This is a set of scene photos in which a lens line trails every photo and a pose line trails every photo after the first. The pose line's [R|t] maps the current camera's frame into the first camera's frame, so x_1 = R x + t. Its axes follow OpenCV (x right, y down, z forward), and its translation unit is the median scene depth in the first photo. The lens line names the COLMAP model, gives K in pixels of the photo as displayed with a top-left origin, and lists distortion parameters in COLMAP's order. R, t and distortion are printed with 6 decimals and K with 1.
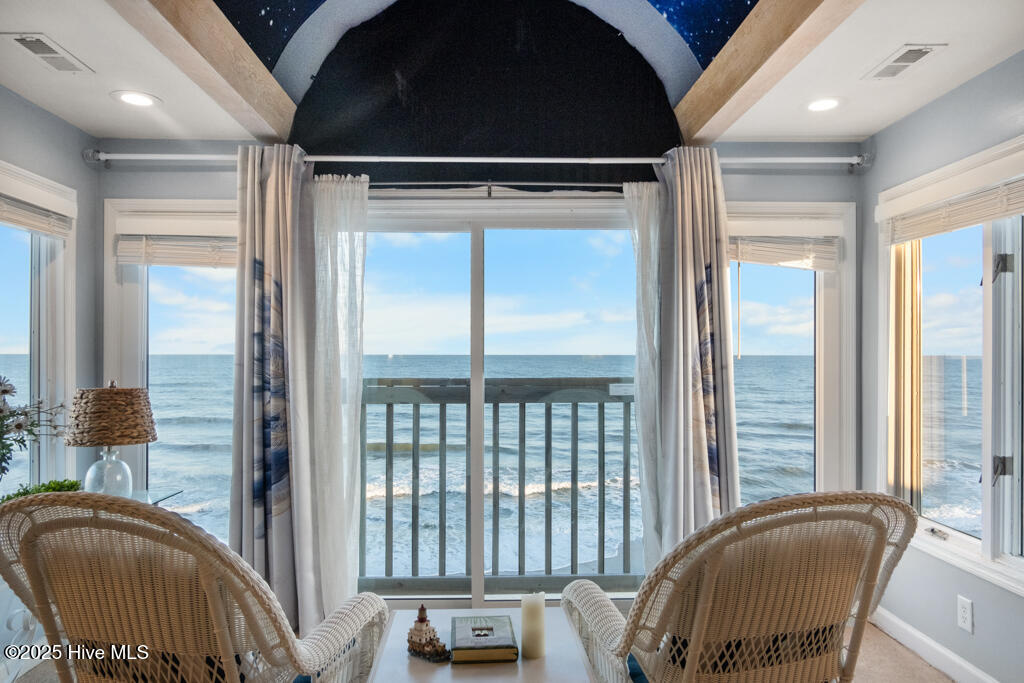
lens RADIAL K [[691.3, 0, 512.0], [0, 691.3, 341.5], [0, 0, 1]] dist [-0.000336, 0.000145]
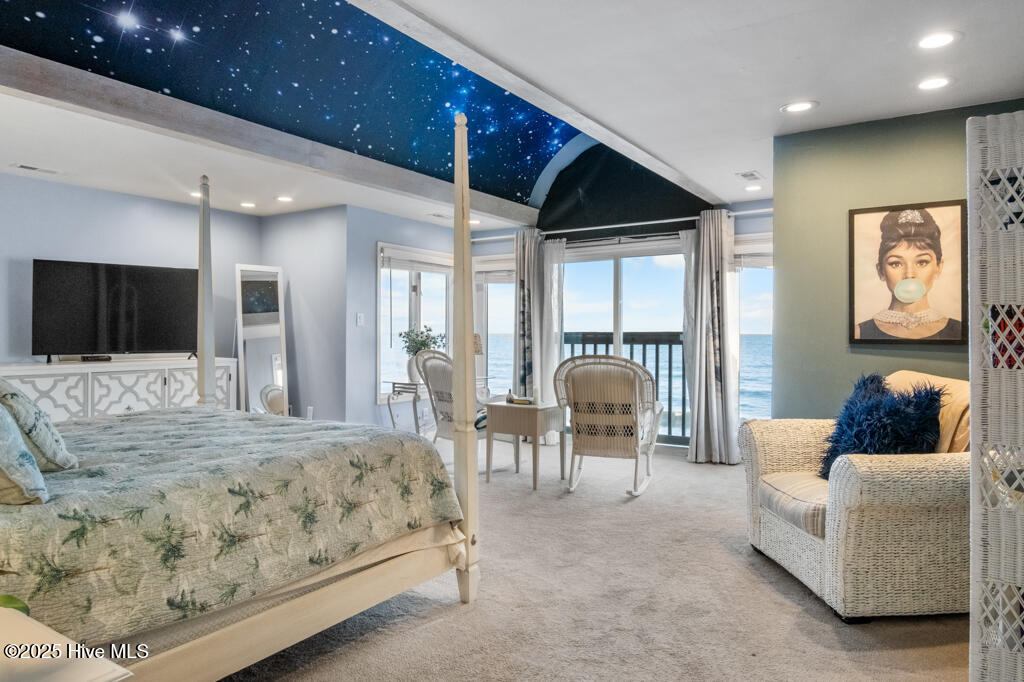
lens RADIAL K [[666.3, 0, 512.0], [0, 666.3, 341.0], [0, 0, 1]] dist [0.004969, 0.003410]
pose [[0.811989, 0.008212, -0.583614, 0.900572], [0.000728, 0.999886, 0.015082, 0.053474], [0.583672, -0.012671, 0.811891, -0.828272]]
